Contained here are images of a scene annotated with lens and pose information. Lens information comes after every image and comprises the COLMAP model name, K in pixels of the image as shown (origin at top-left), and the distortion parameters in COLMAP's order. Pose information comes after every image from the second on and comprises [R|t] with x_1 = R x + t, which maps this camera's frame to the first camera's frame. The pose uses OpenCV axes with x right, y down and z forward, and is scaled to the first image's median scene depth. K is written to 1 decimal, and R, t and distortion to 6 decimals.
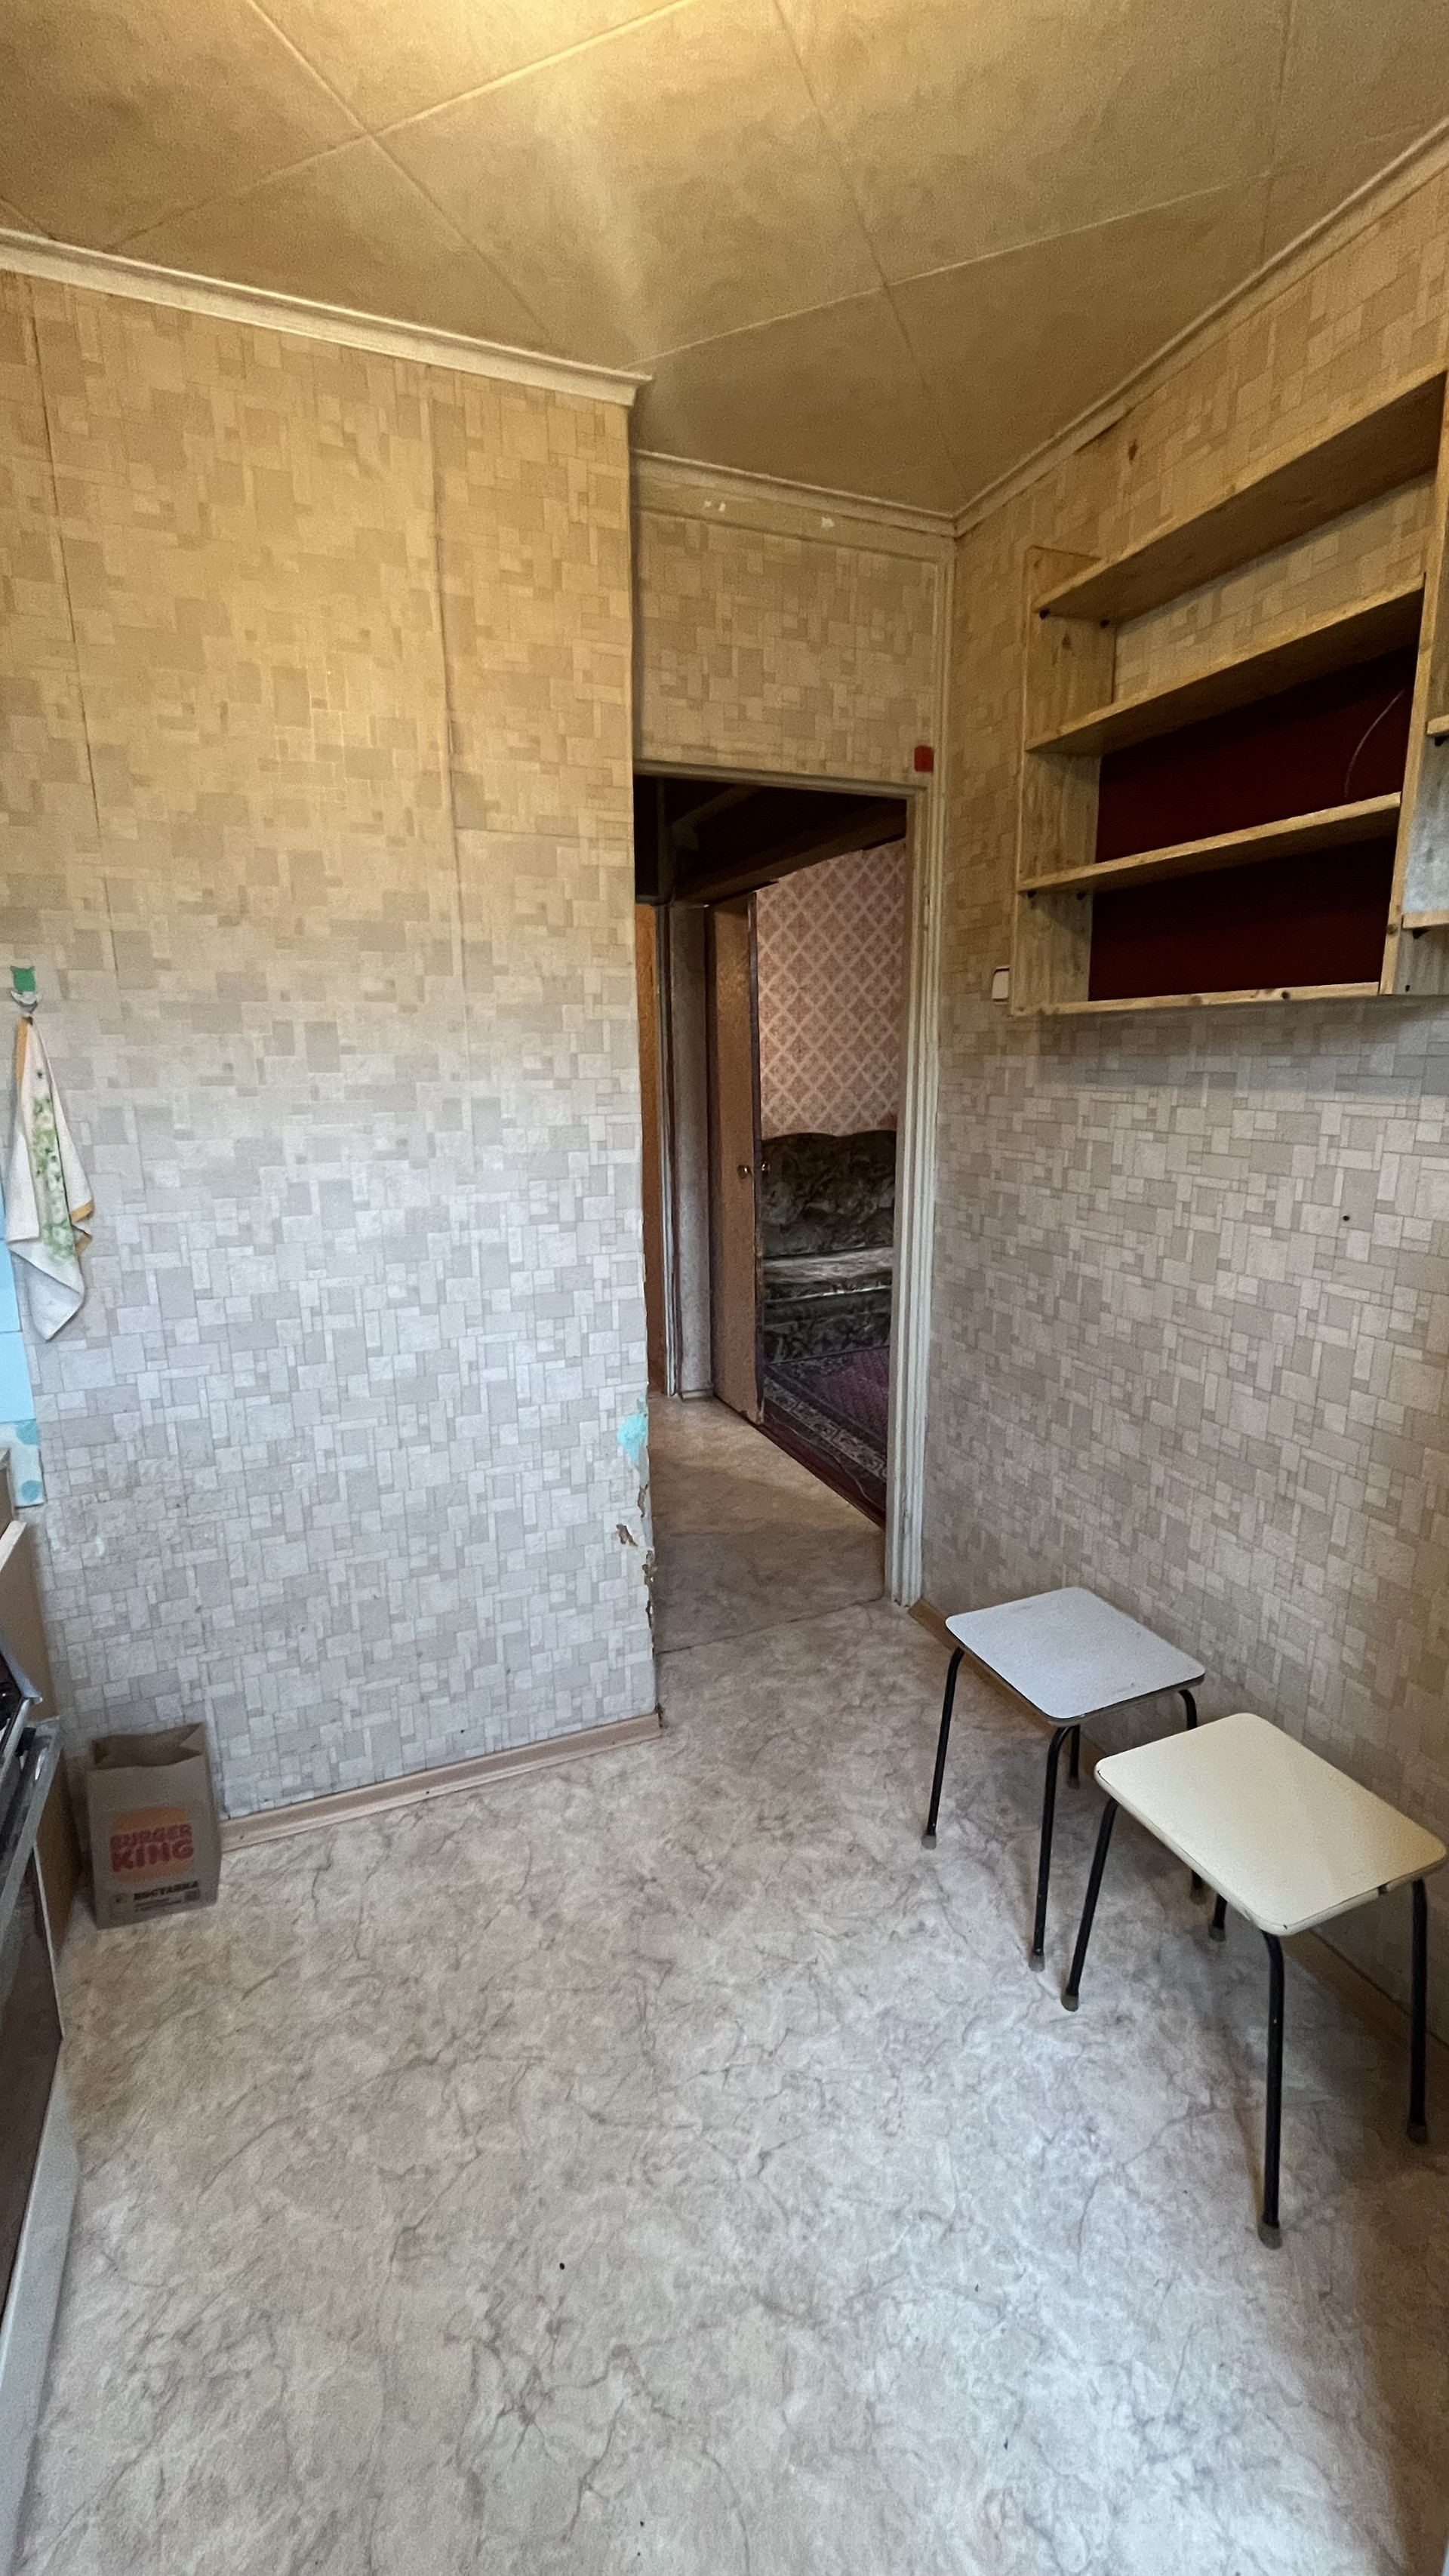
lens RADIAL K [[1044.9, 0, 727.7], [0, 1044.9, 1286.3], [0, 0, 1]] dist [-0.003440, 0.000484]
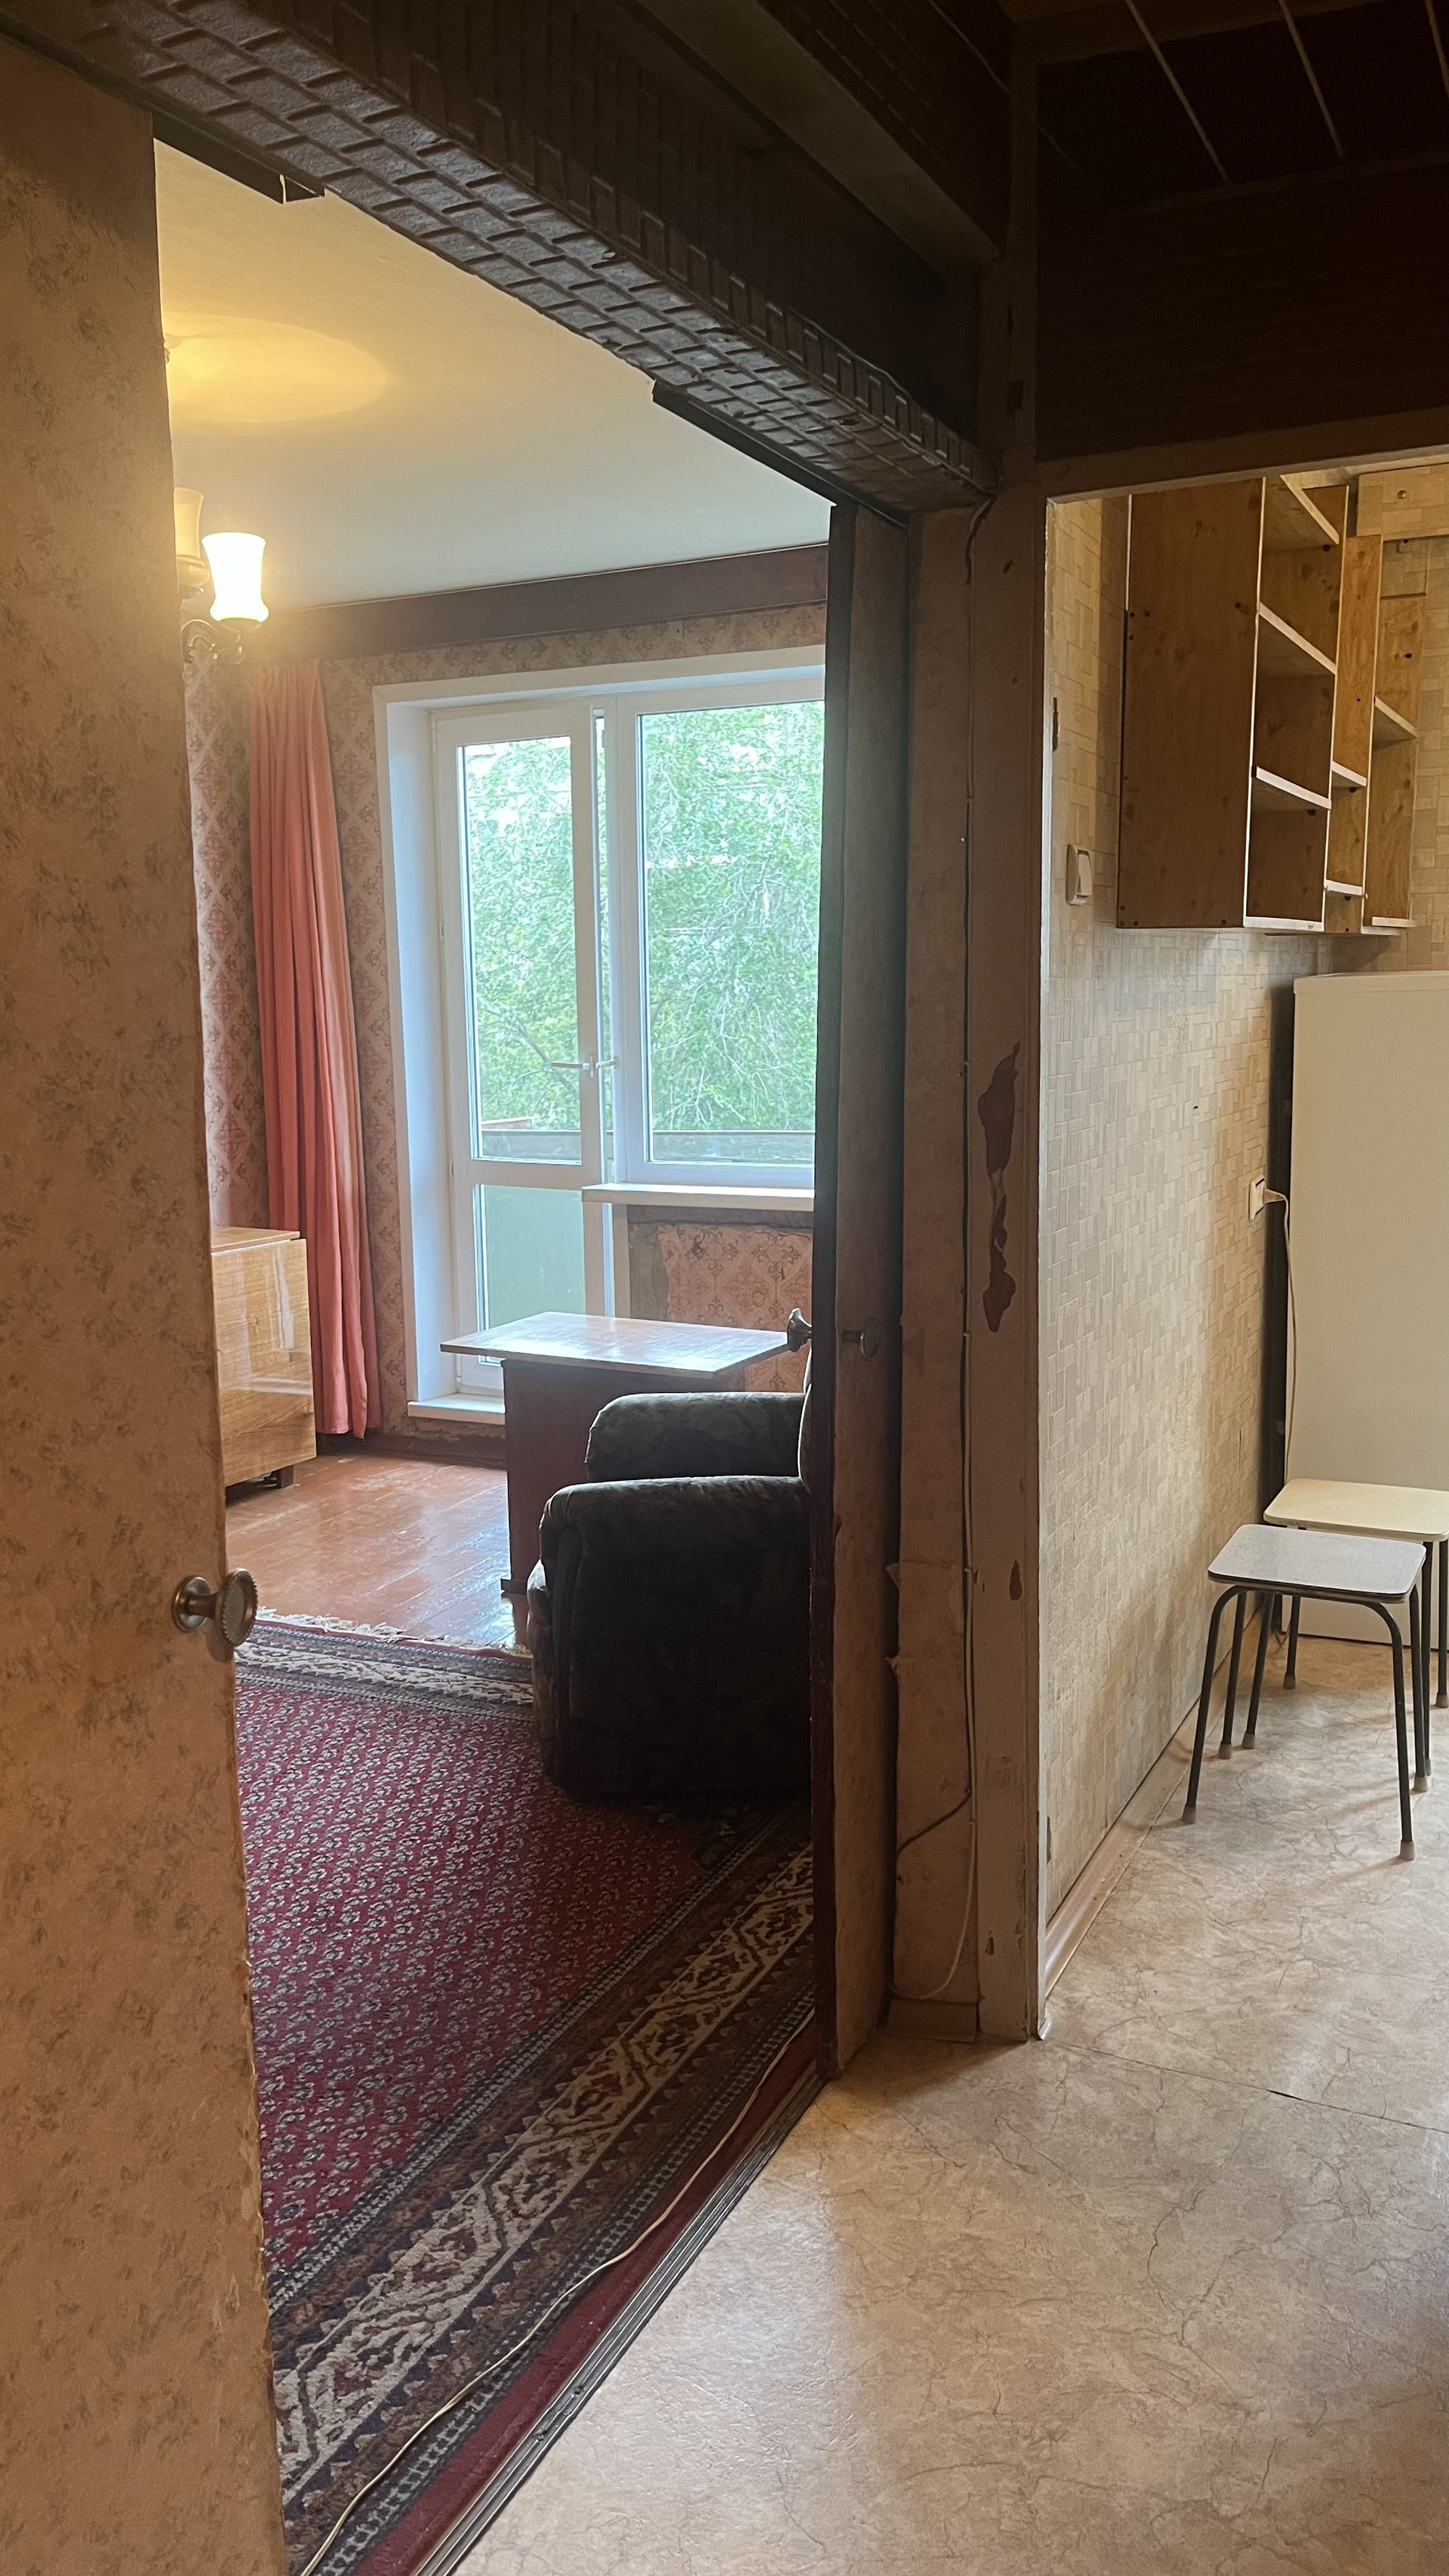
lens RADIAL K [[1944.6, 0, 734.0], [0, 1944.6, 1302.2], [0, 0, 1]] dist [0.026180, -0.005094]
pose [[-0.666495, -0.107347, 0.737740, -0.622531], [0.181112, 0.936618, 0.299907, -0.523919], [-0.723175, 0.333500, -0.604810, 2.355236]]
